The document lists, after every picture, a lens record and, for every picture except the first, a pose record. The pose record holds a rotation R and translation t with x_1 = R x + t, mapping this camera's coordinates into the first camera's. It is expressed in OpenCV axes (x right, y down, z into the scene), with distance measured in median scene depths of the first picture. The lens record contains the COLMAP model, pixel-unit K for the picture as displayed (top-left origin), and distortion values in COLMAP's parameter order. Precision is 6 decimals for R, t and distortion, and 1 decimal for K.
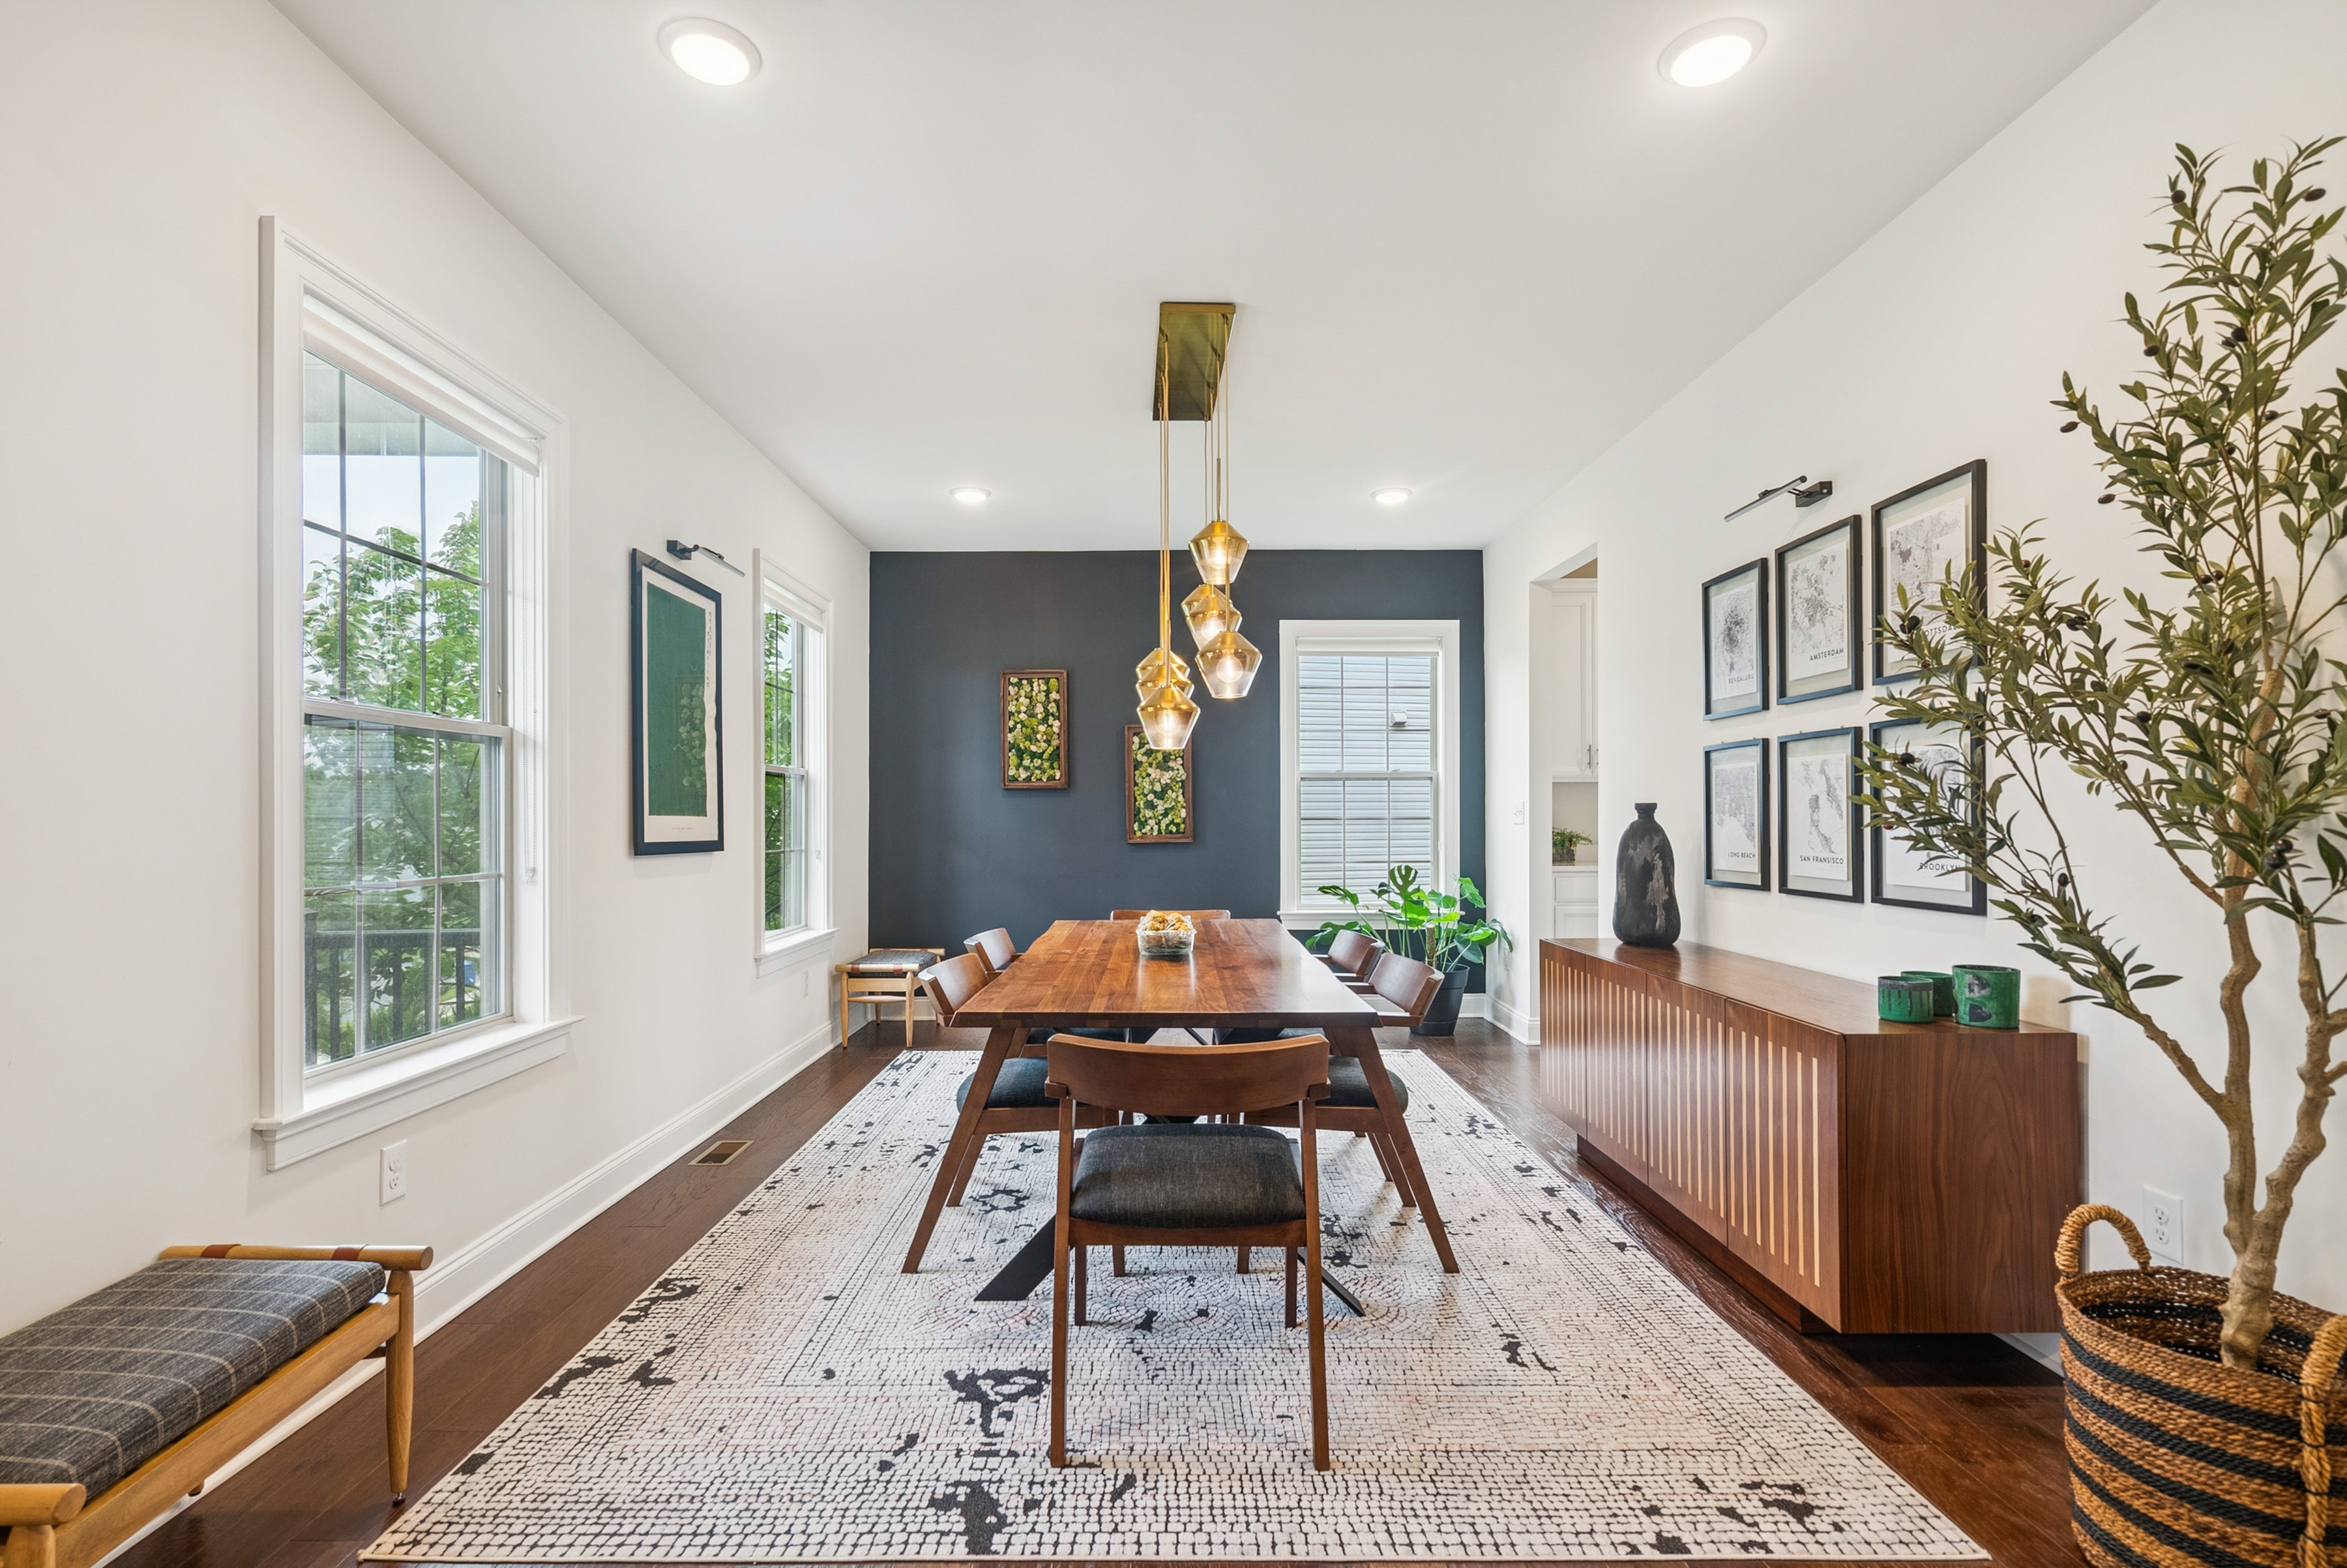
lens RADIAL K [[1080.4, 0, 1142.6], [0, 1080.4, 804.8], [0, 0, 1]] dist [-0.003158, 0.003533]
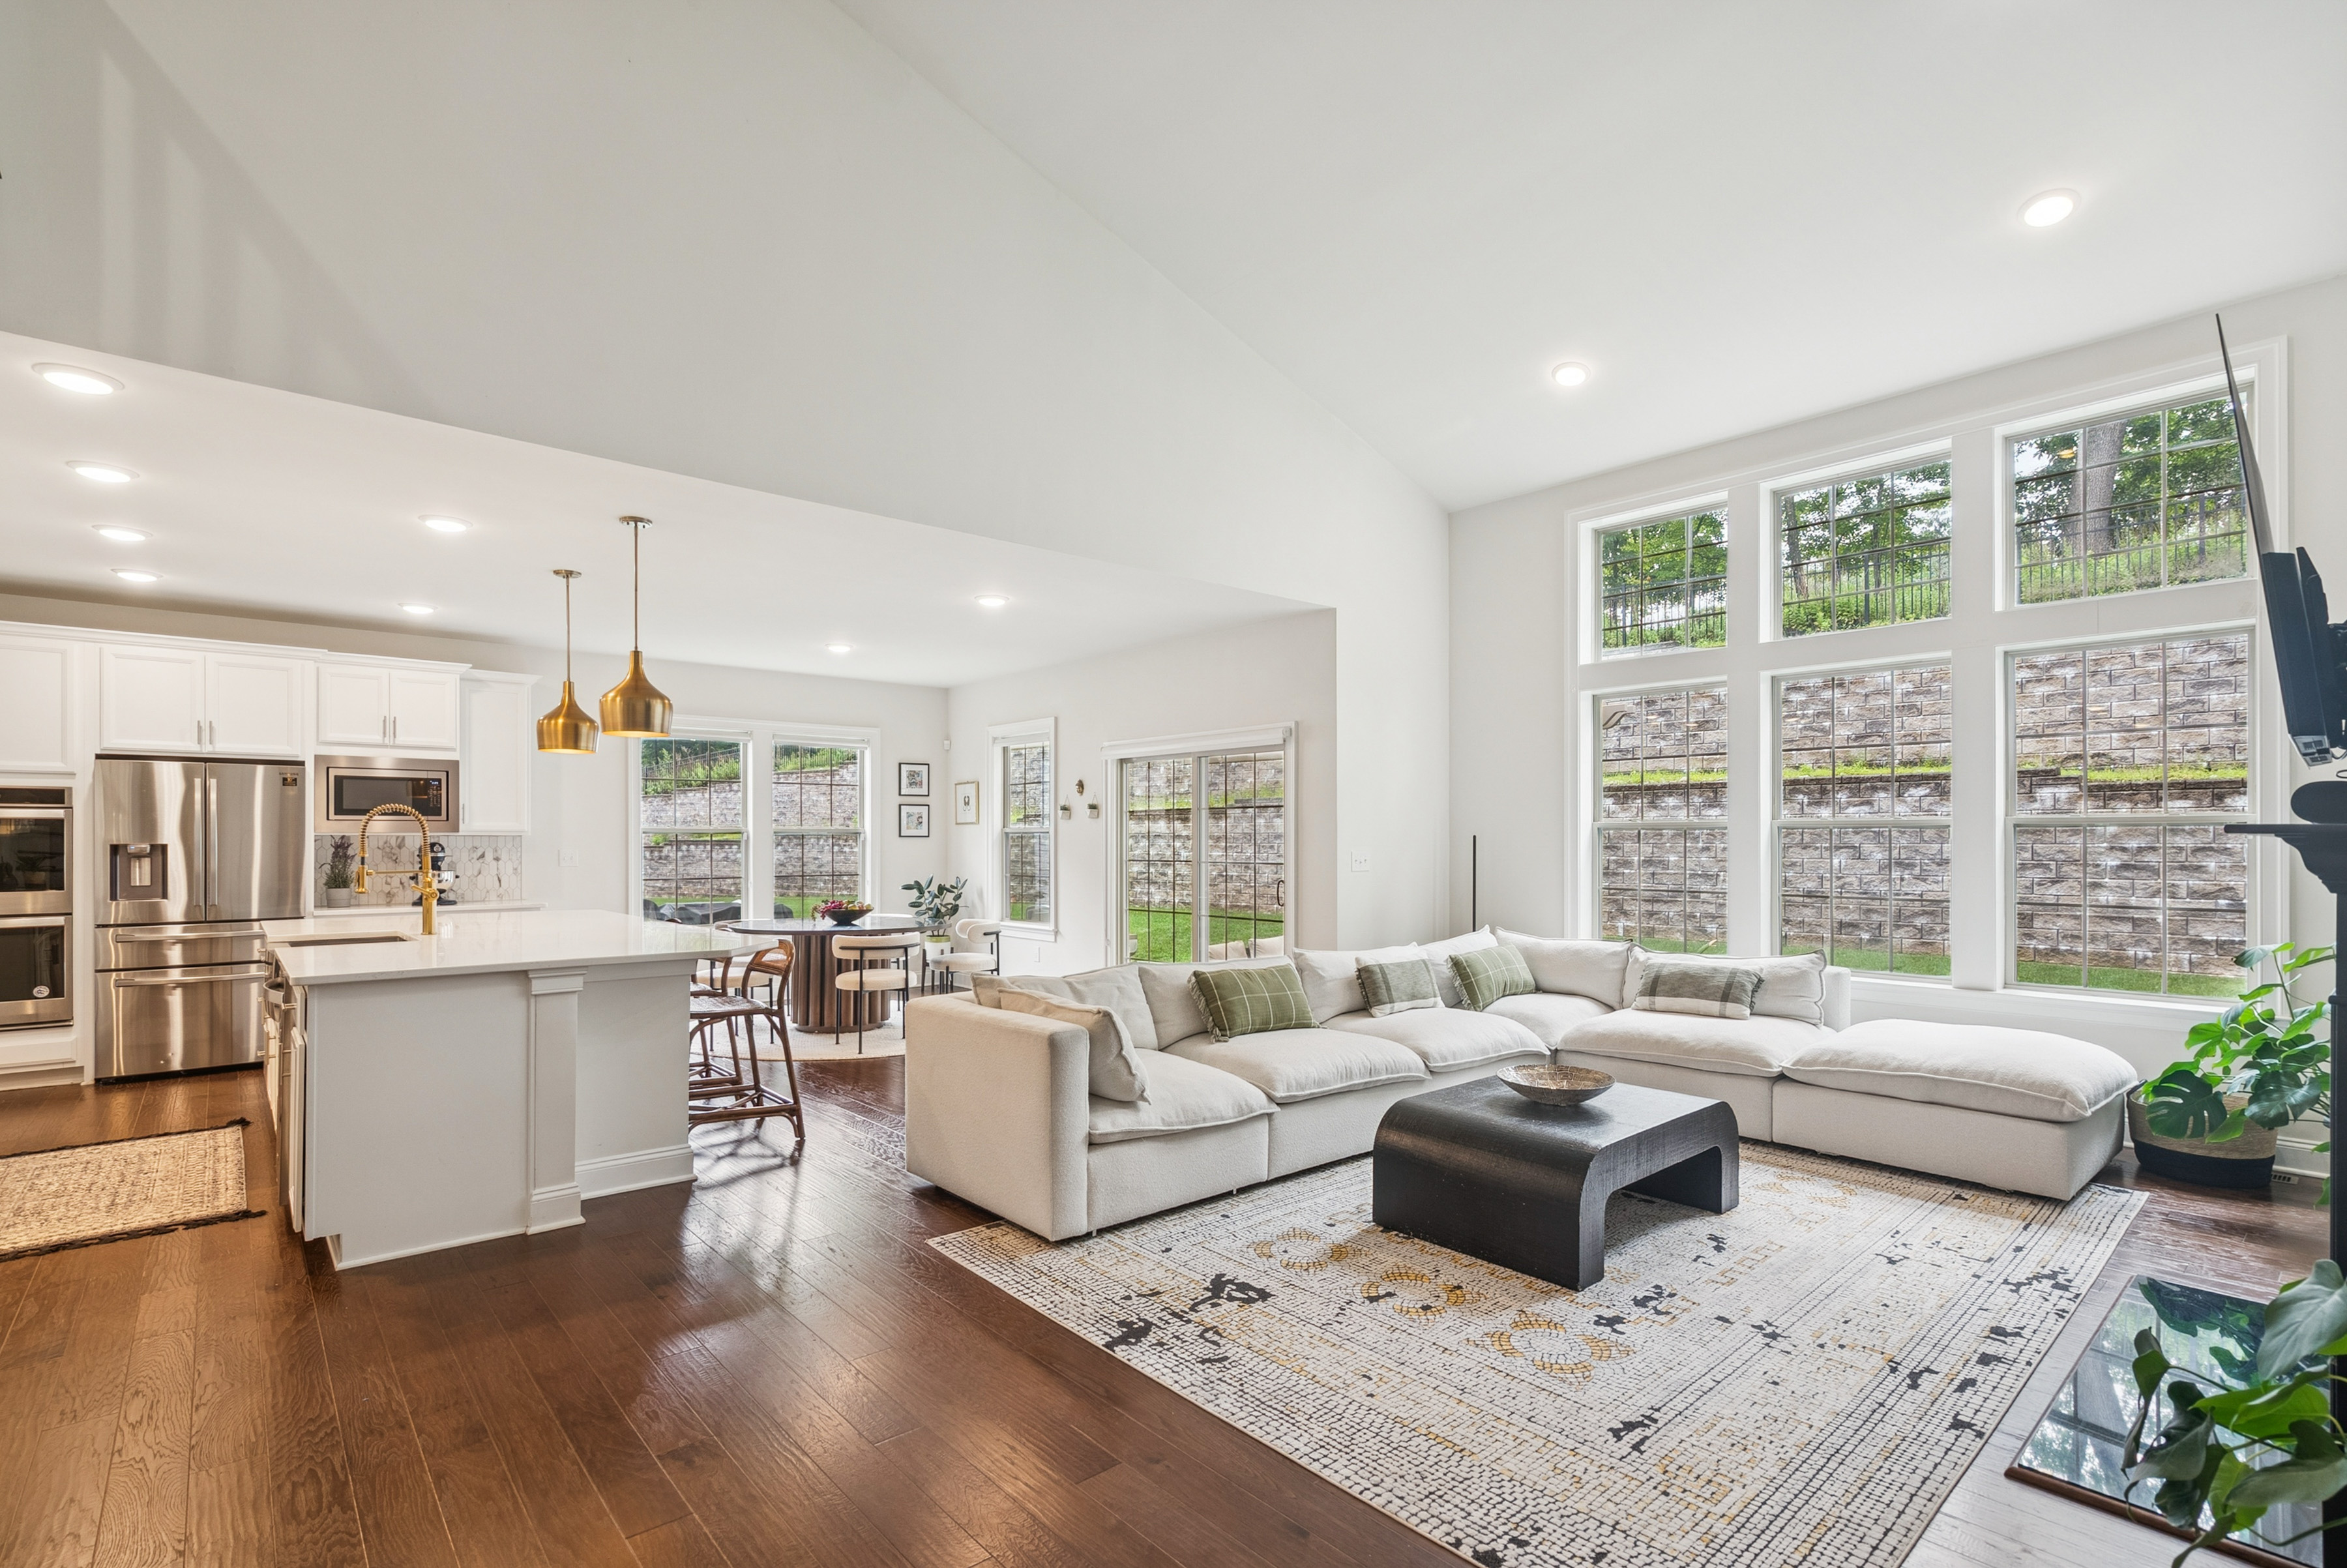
lens RADIAL K [[1080.4, 0, 1192.1], [0, 1080.4, 859.6], [0, 0, 1]] dist [-0.003158, 0.003533]
pose [[0.675100, 0.017572, -0.737517, 0.620827], [-0.002095, 0.999758, 0.021903, -0.037611], [0.737723, -0.013242, 0.674973, 0.014044]]
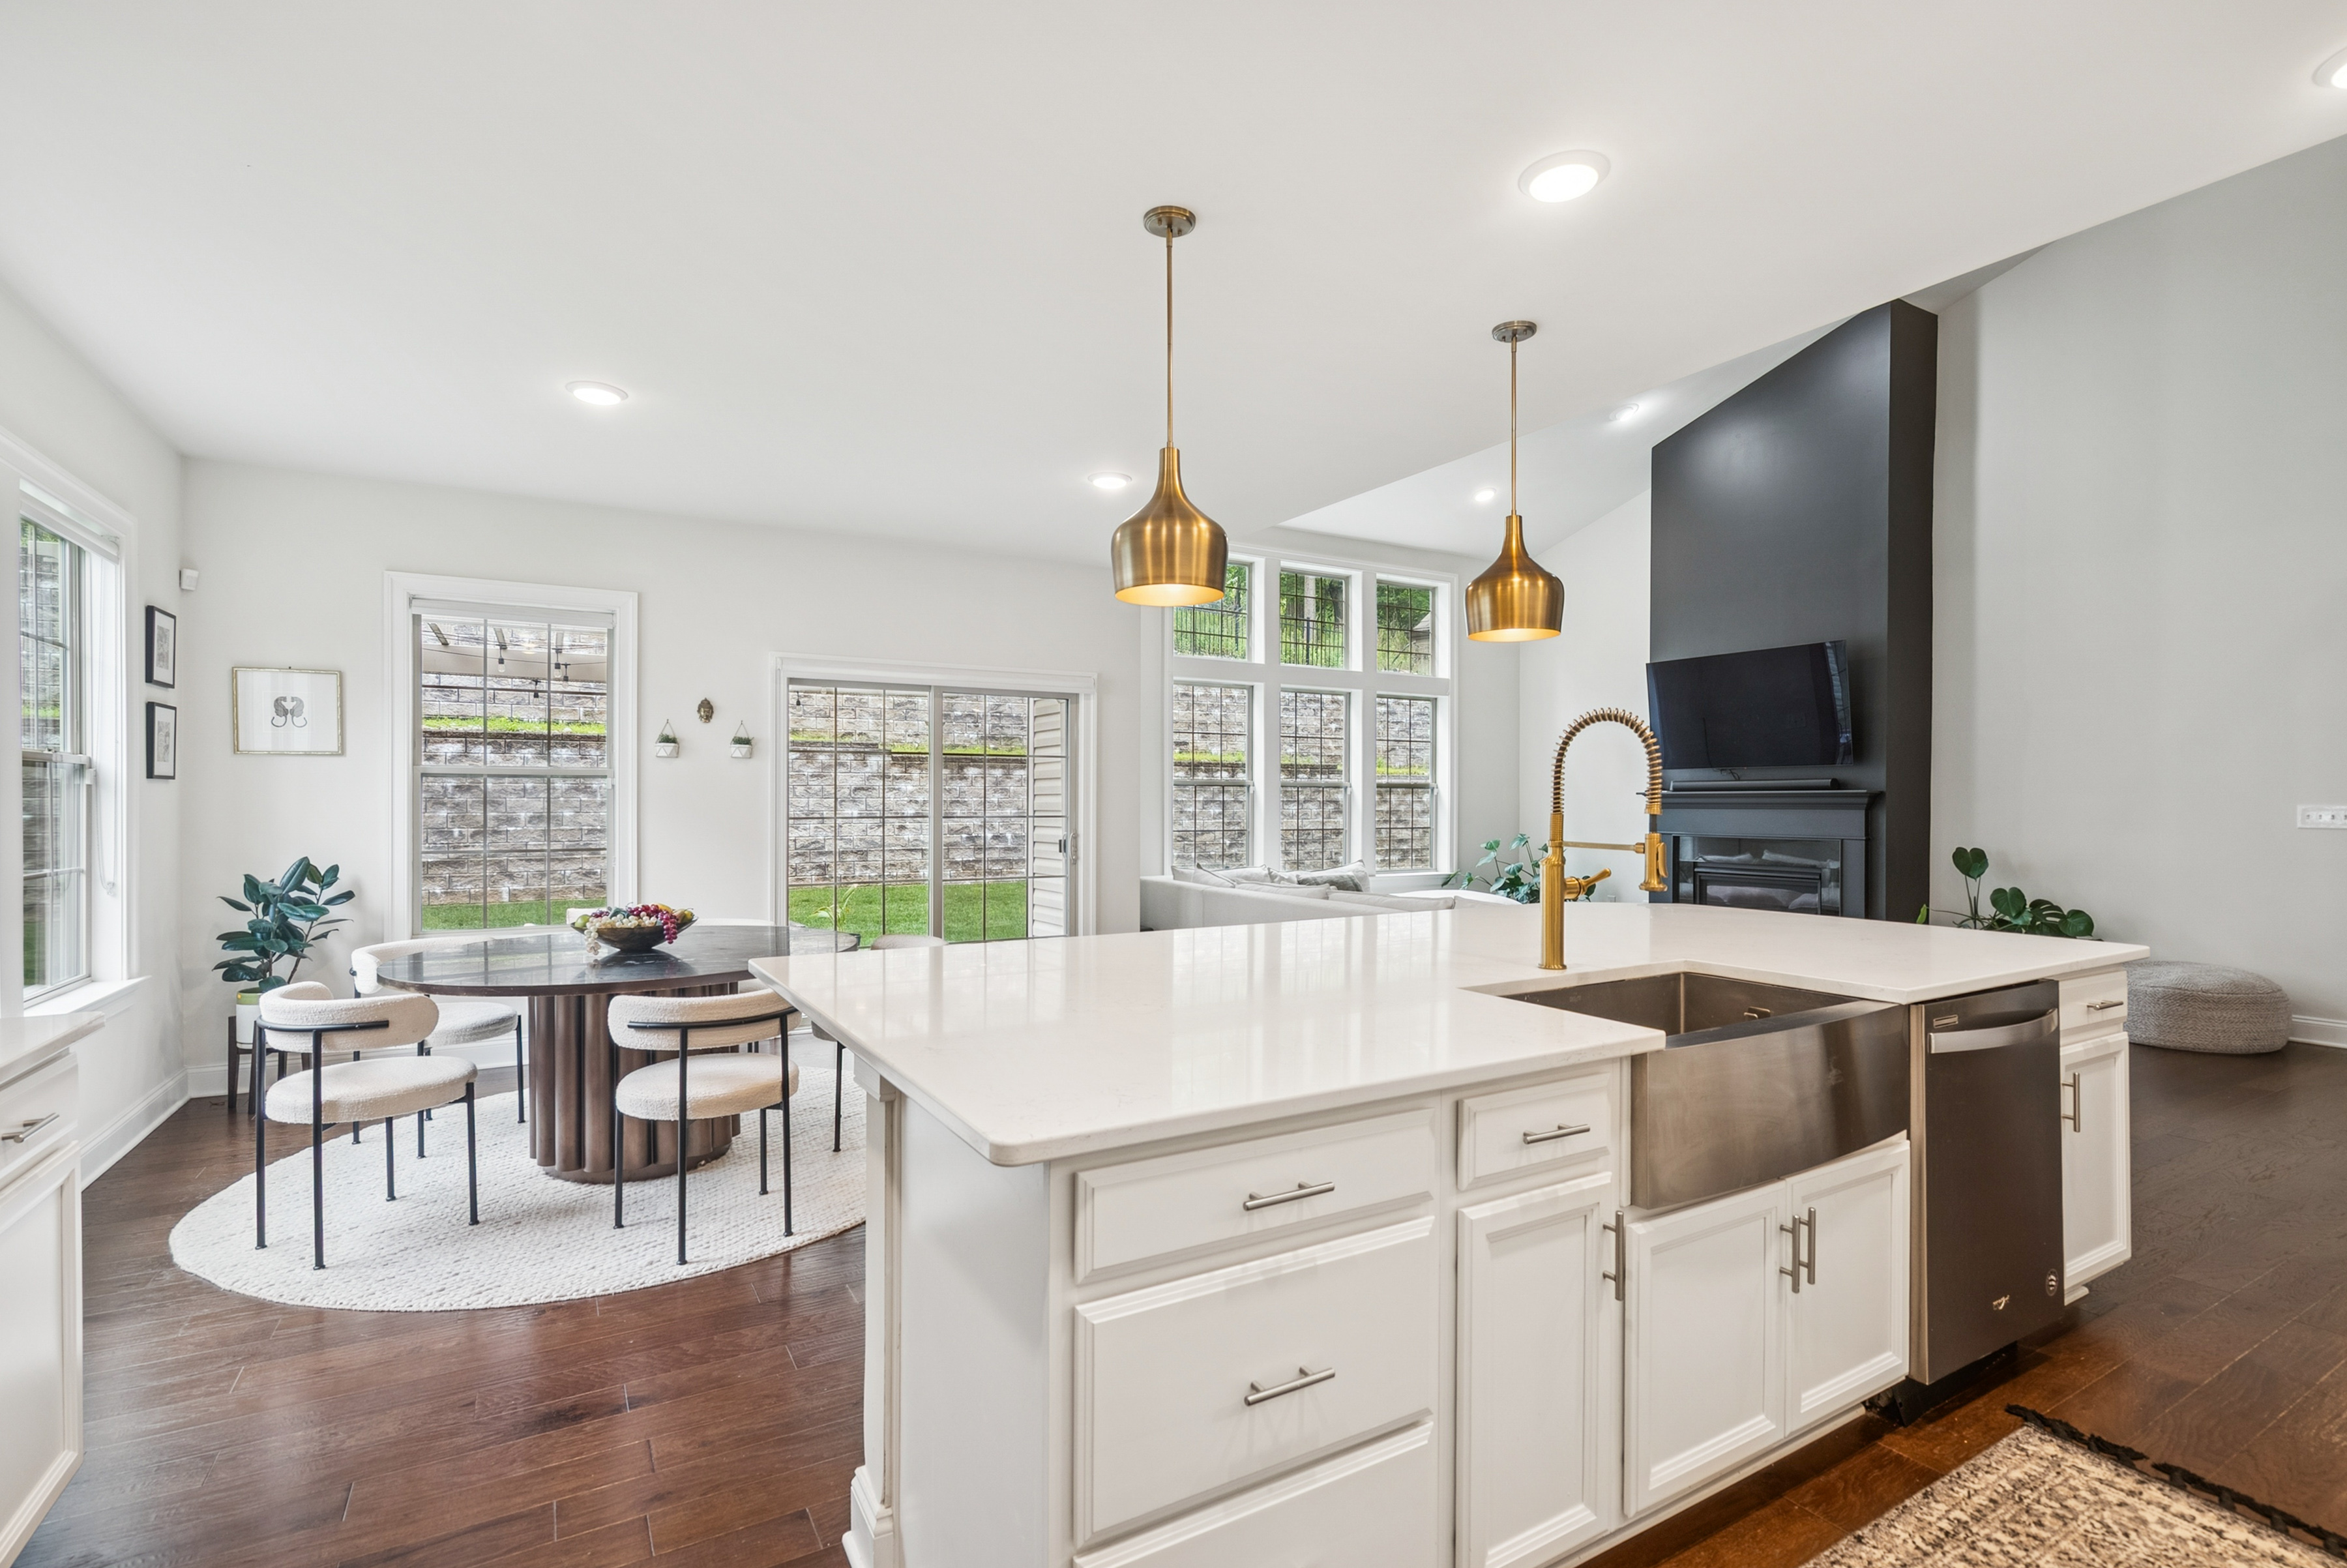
lens RADIAL K [[1080.4, 0, 1138.2], [0, 1080.4, 806.7], [0, 0, 1]] dist [-0.003158, 0.003533]
pose [[0.863571, 0.002408, 0.504222, -1.879395], [-0.006433, 0.999960, 0.006241, -0.012773], [-0.504187, -0.008633, 0.863552, -0.287243]]
